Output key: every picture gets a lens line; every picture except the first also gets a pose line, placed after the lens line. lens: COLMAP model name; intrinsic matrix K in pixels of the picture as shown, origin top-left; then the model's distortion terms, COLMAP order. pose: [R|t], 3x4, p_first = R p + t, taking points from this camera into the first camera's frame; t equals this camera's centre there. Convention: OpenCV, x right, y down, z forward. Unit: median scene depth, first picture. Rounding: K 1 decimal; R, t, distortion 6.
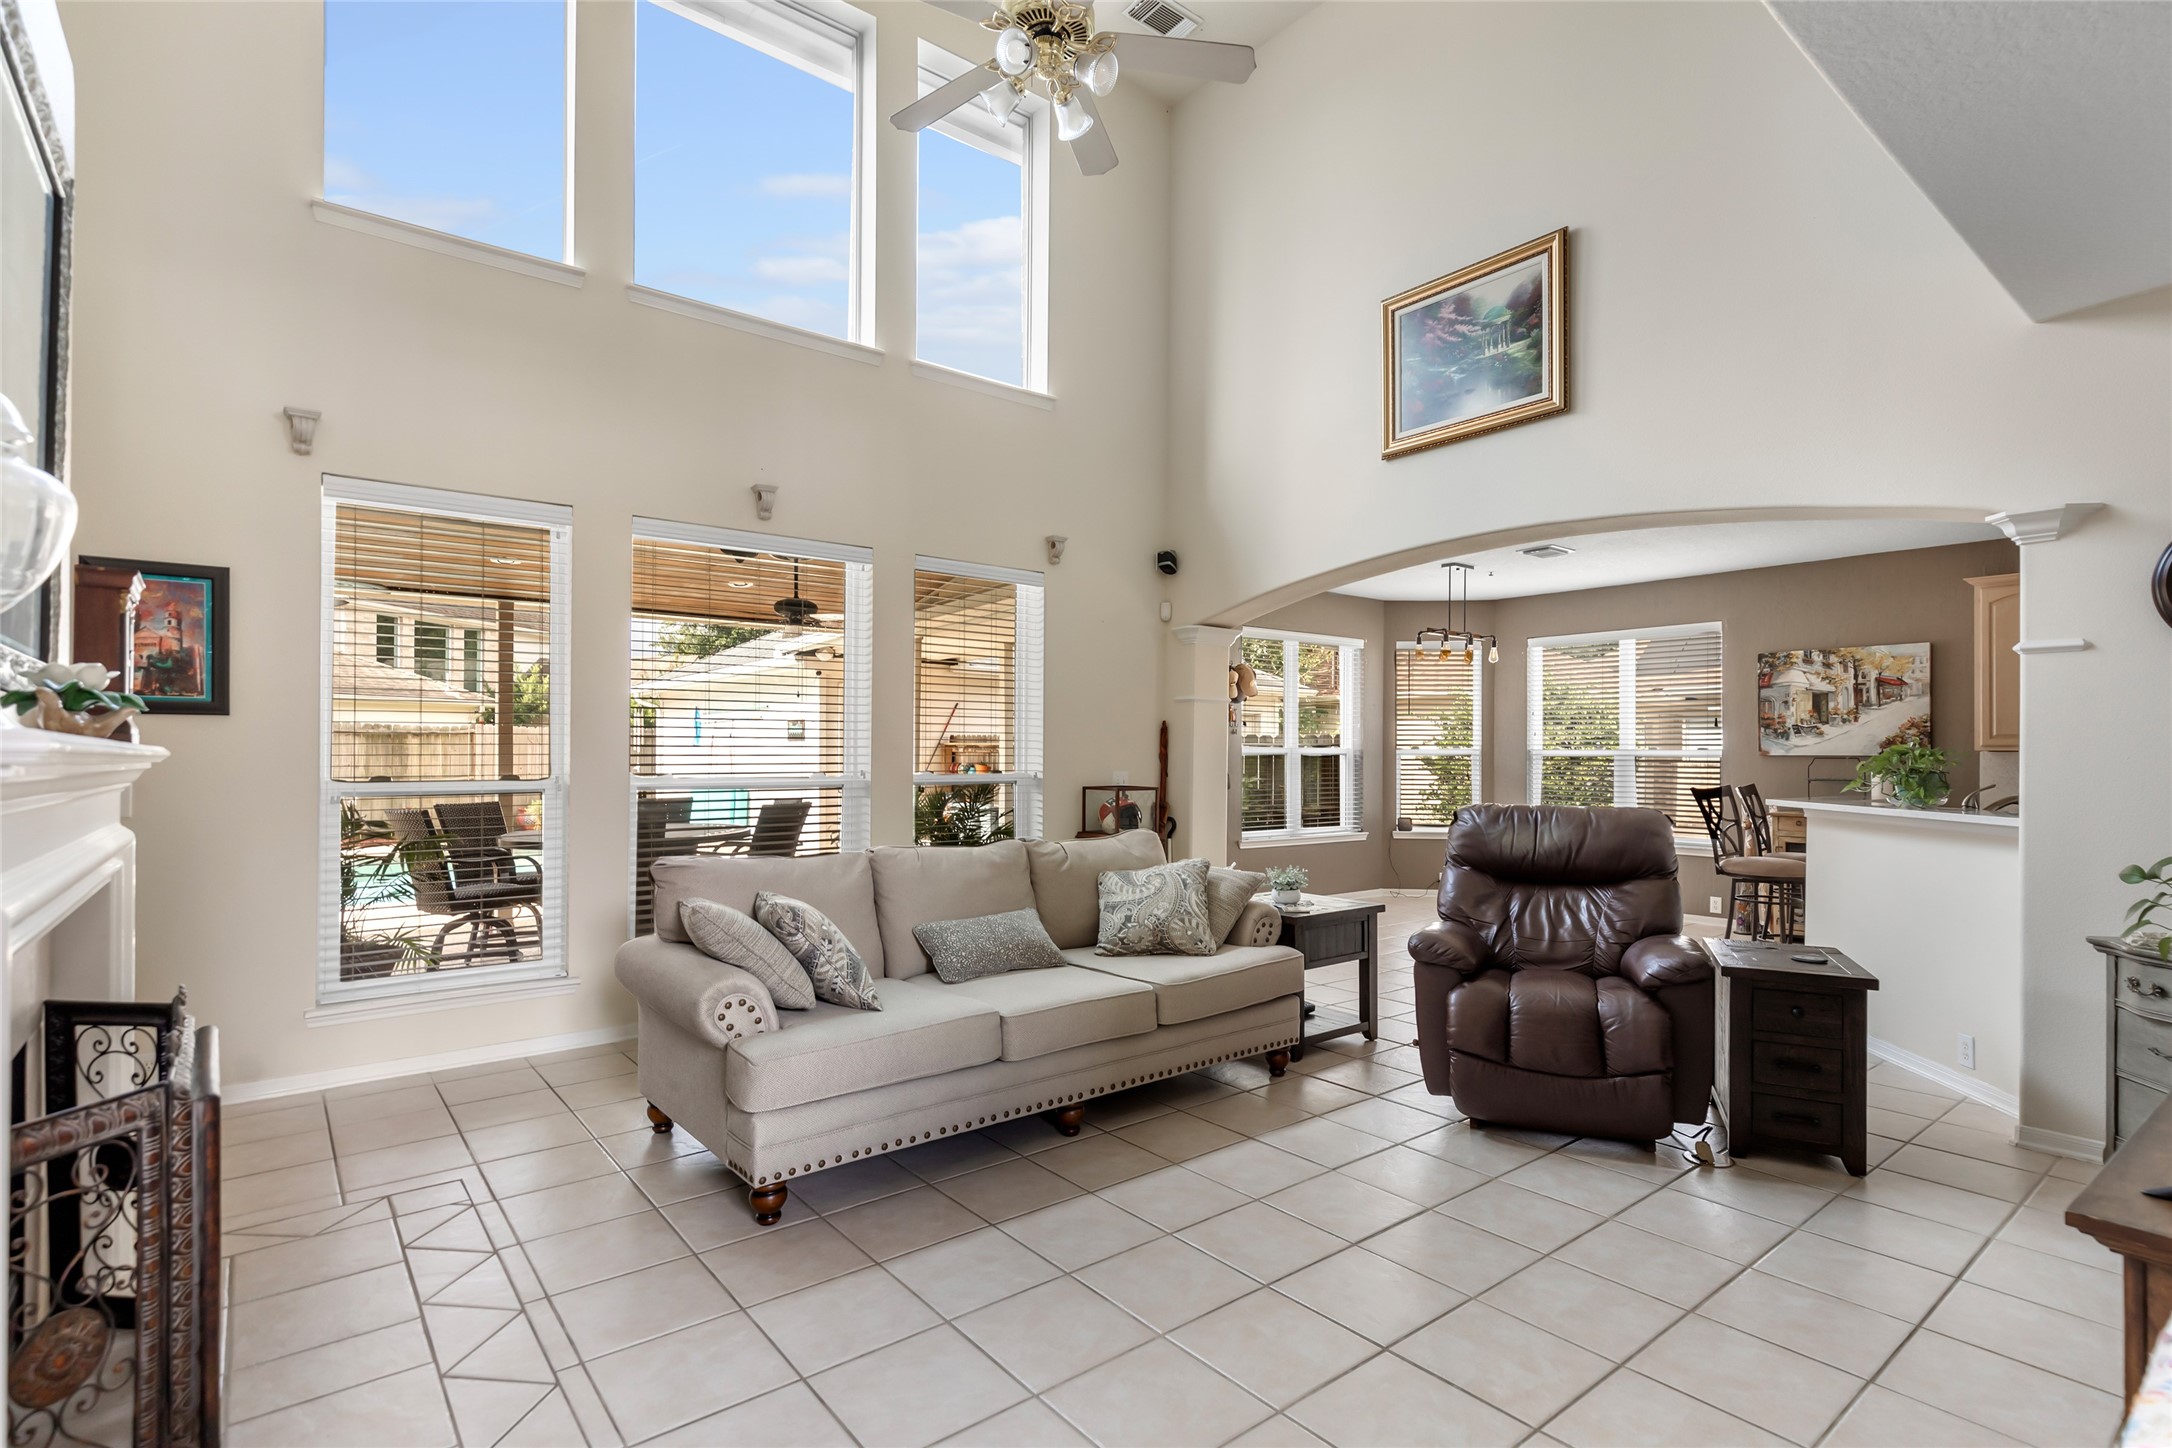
lens RADIAL K [[1022.7, 0, 1092.4], [0, 1022.7, 750.3], [0, 0, 1]] dist [0.048546, 0.000033]
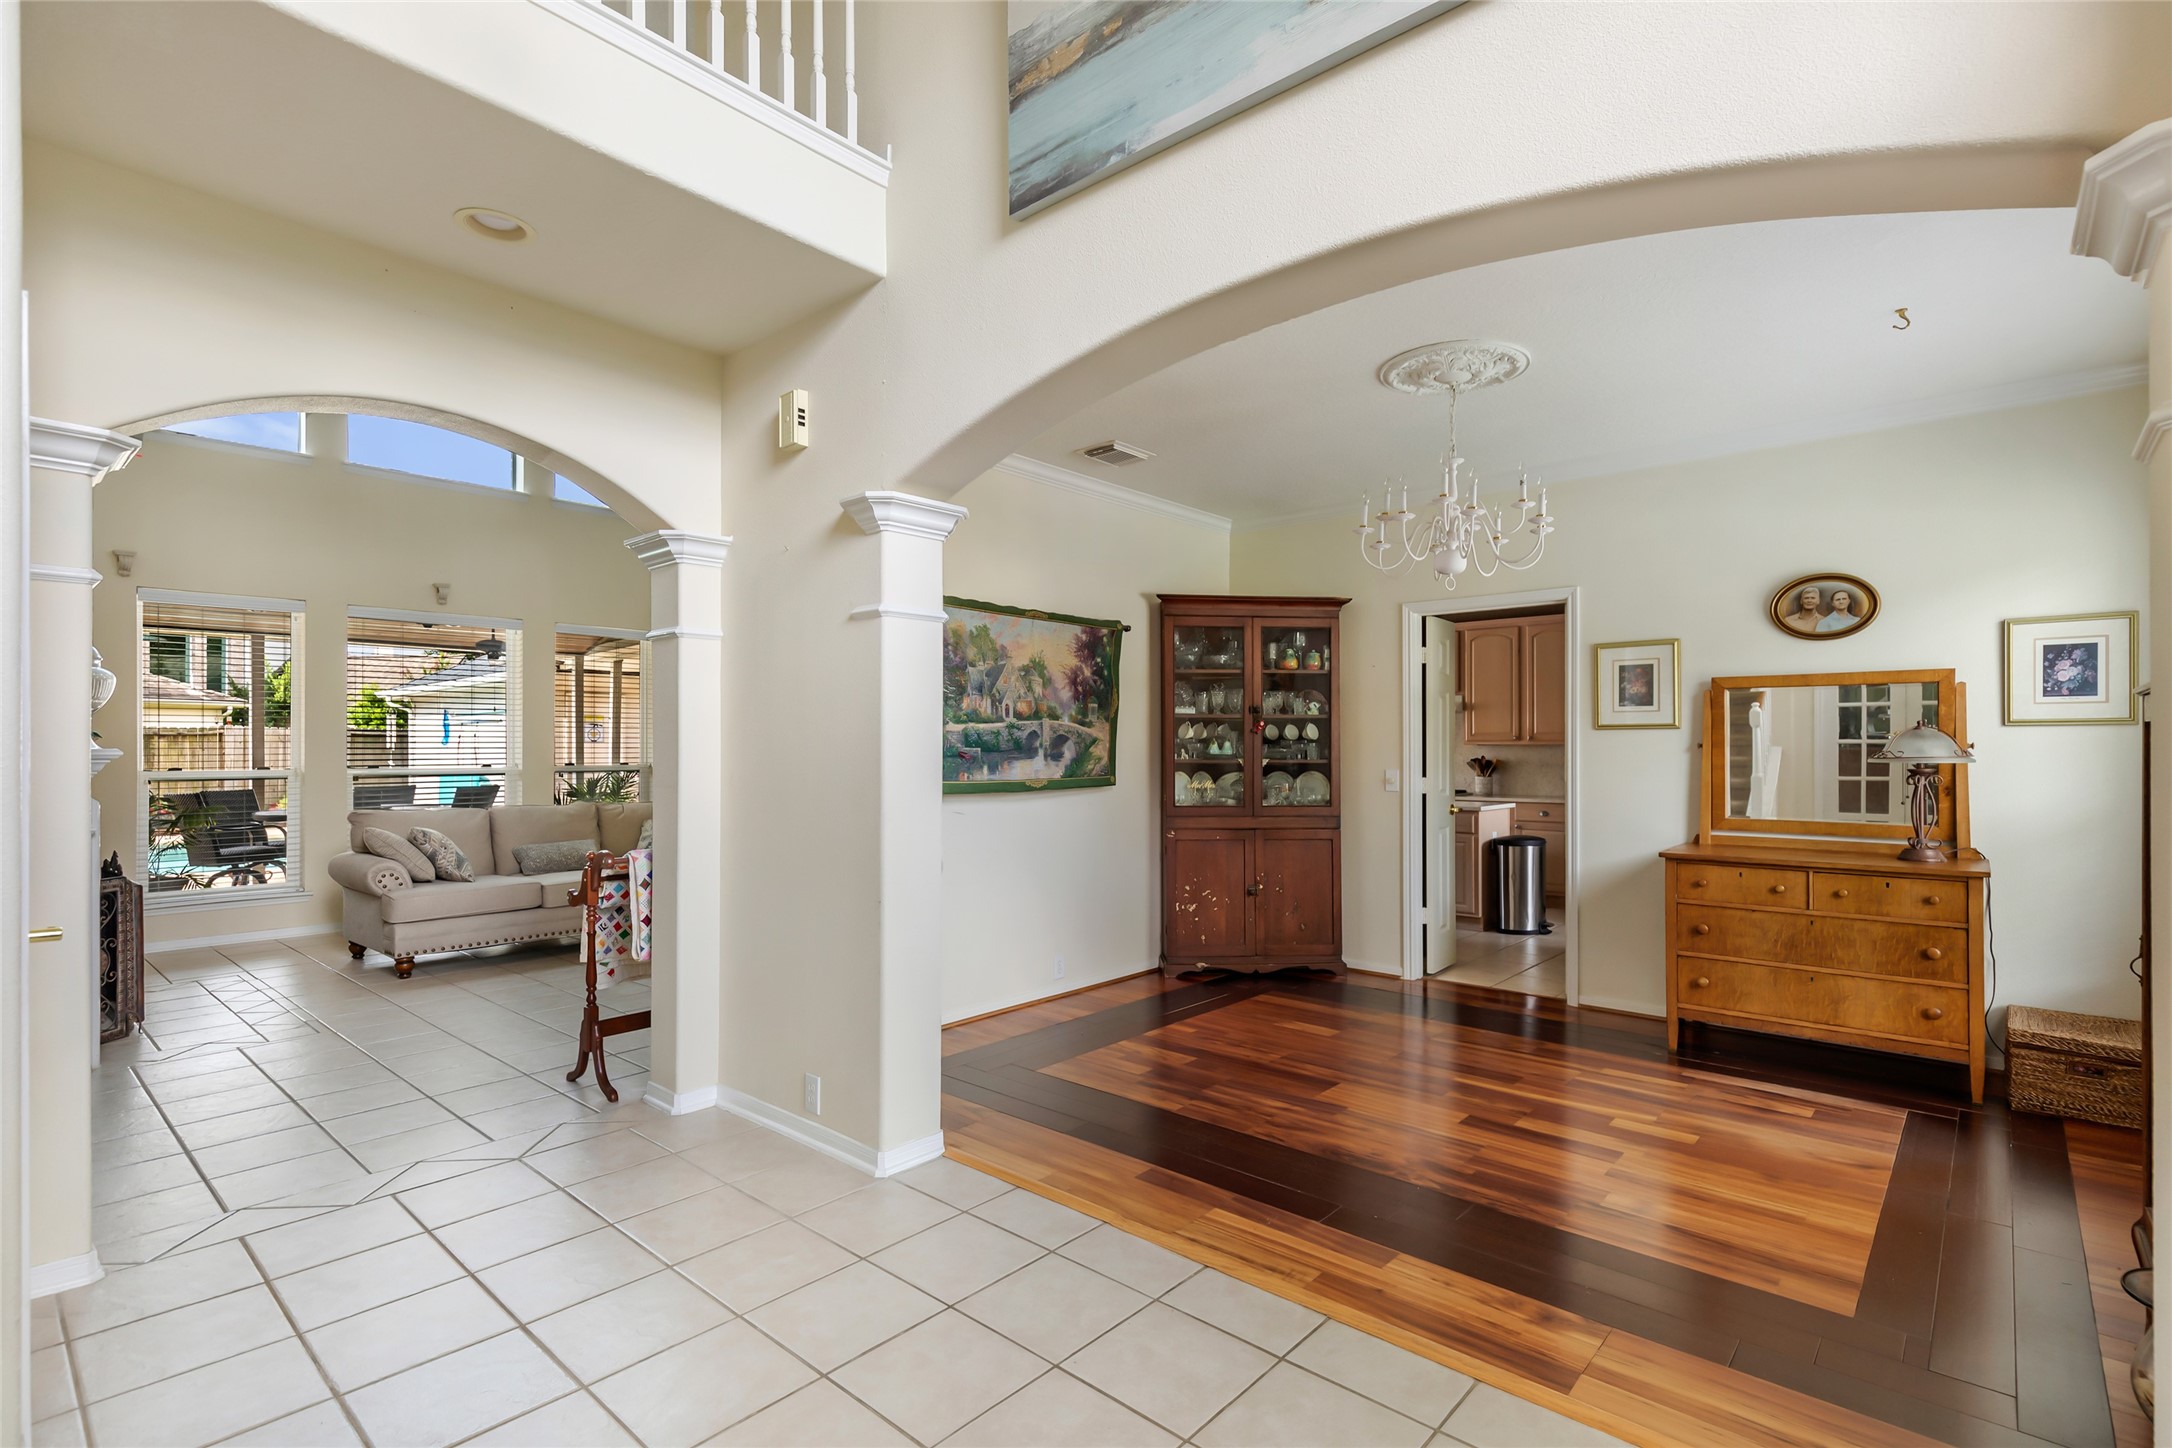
lens RADIAL K [[1019.6, 0, 1131.2], [0, 1019.6, 749.1], [0, 0, 1]] dist [-0.001417, -0.000035]
pose [[0.980618, -0.006209, 0.195831, 0.450897], [0.005184, 0.999970, 0.005747, -0.006881], [-0.195861, -0.004620, 0.980621, -0.812440]]
